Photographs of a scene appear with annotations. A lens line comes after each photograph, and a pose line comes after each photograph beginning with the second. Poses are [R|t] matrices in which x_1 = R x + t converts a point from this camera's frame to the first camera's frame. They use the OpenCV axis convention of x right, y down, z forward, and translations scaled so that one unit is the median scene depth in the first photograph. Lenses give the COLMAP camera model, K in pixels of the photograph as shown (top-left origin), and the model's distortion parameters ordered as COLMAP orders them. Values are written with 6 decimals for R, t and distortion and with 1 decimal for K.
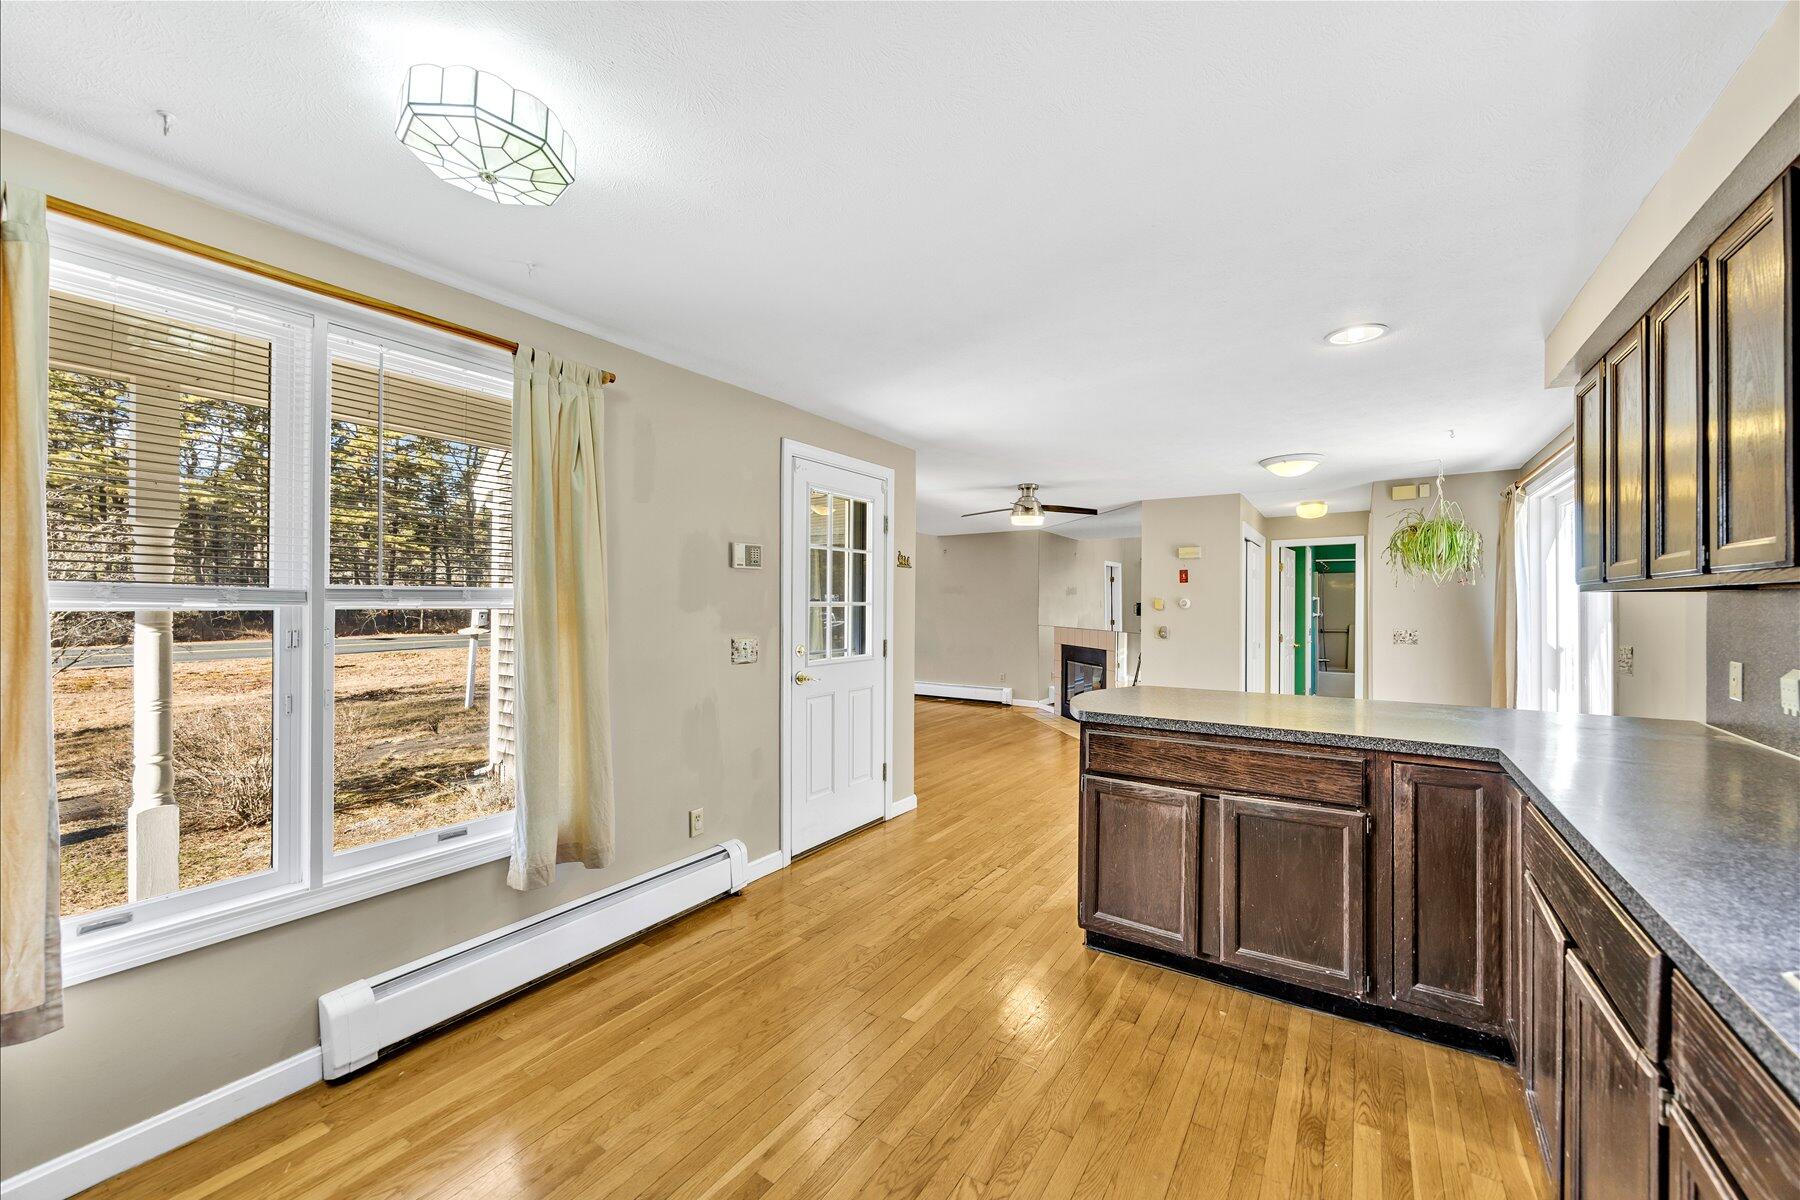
lens RADIAL K [[696.8, 0, 881.5], [0, 696.8, 610.1], [0, 0, 1]] dist [0.001170, -0.000184]
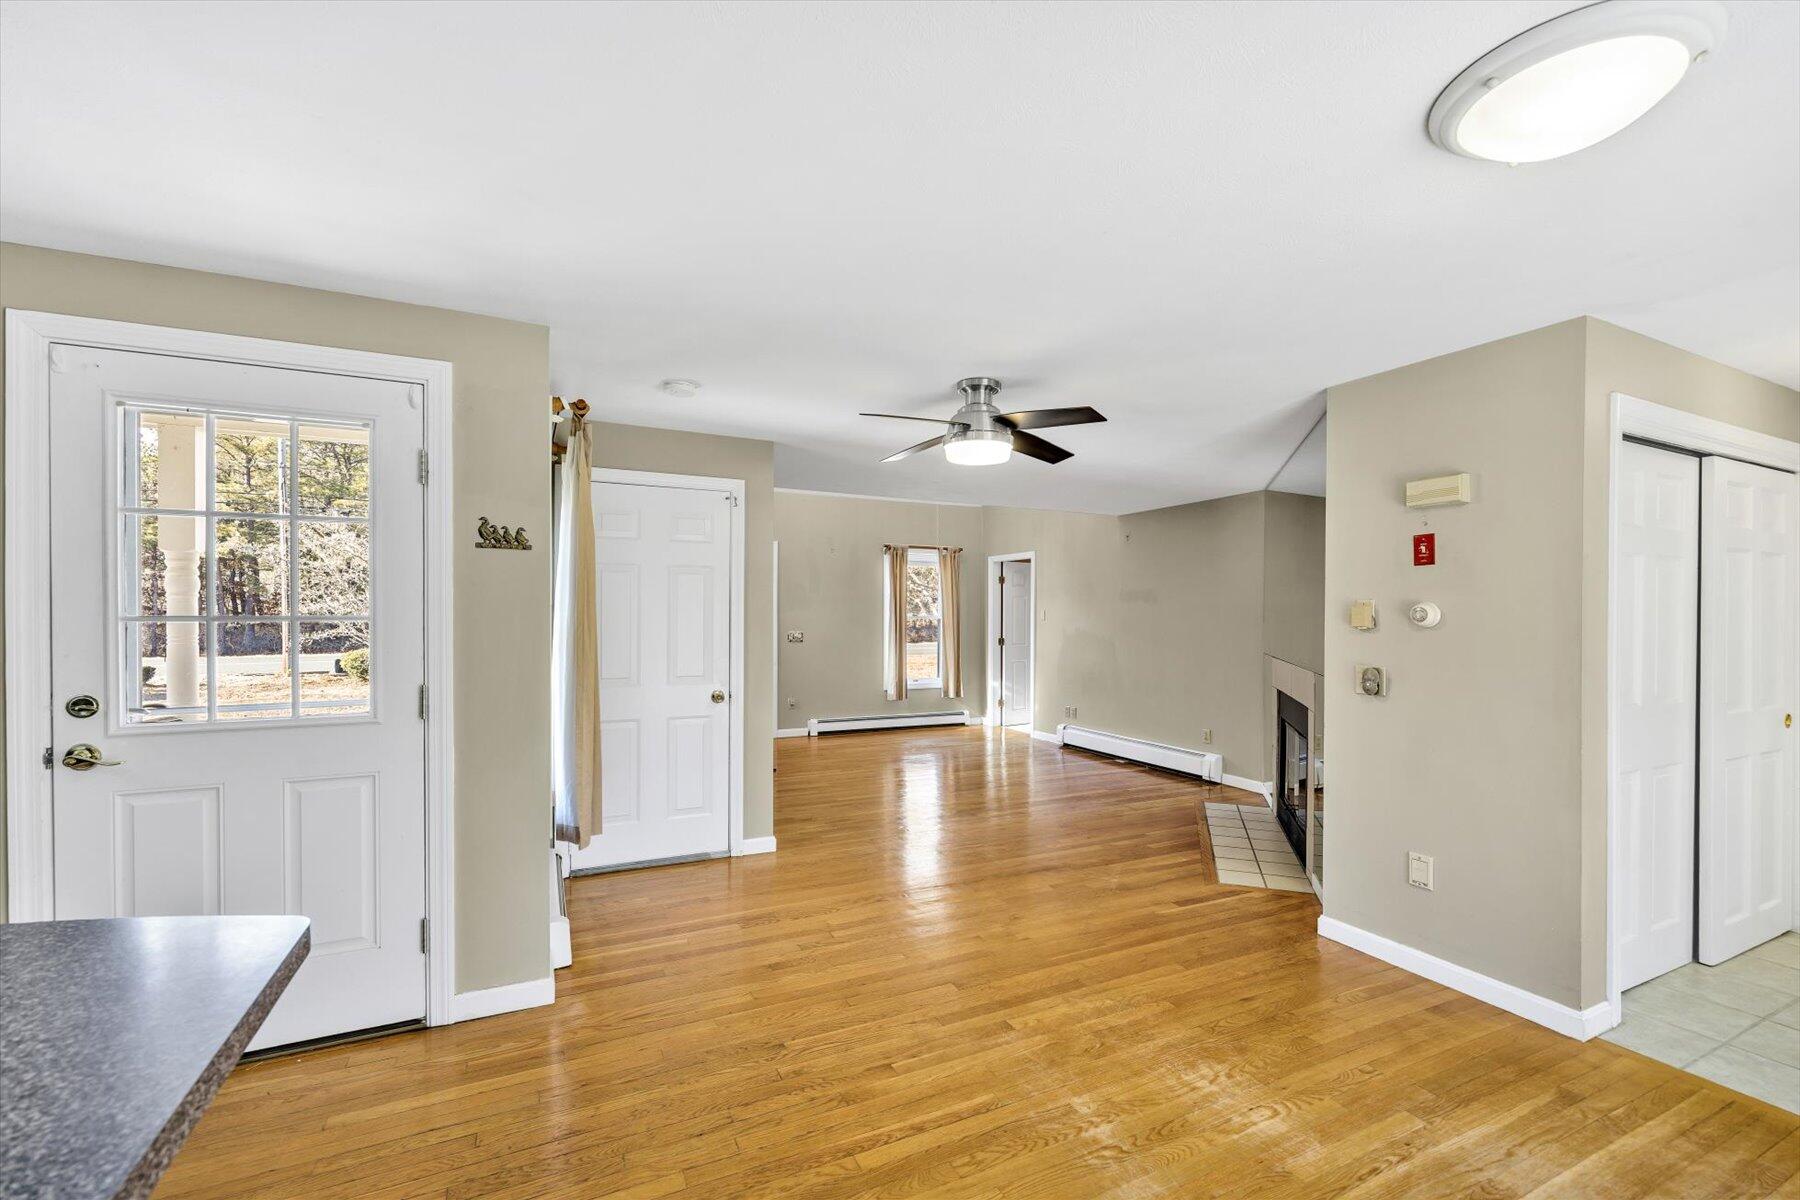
lens RADIAL K [[723.3, 0, 875.0], [0, 723.3, 609.8], [0, 0, 1]] dist [0.006188, 0.000966]
pose [[0.851826, -0.003094, -0.523815, 0.408671], [-0.004659, 0.999898, -0.013483, -0.005437], [0.523803, 0.013926, 0.851725, 0.493902]]
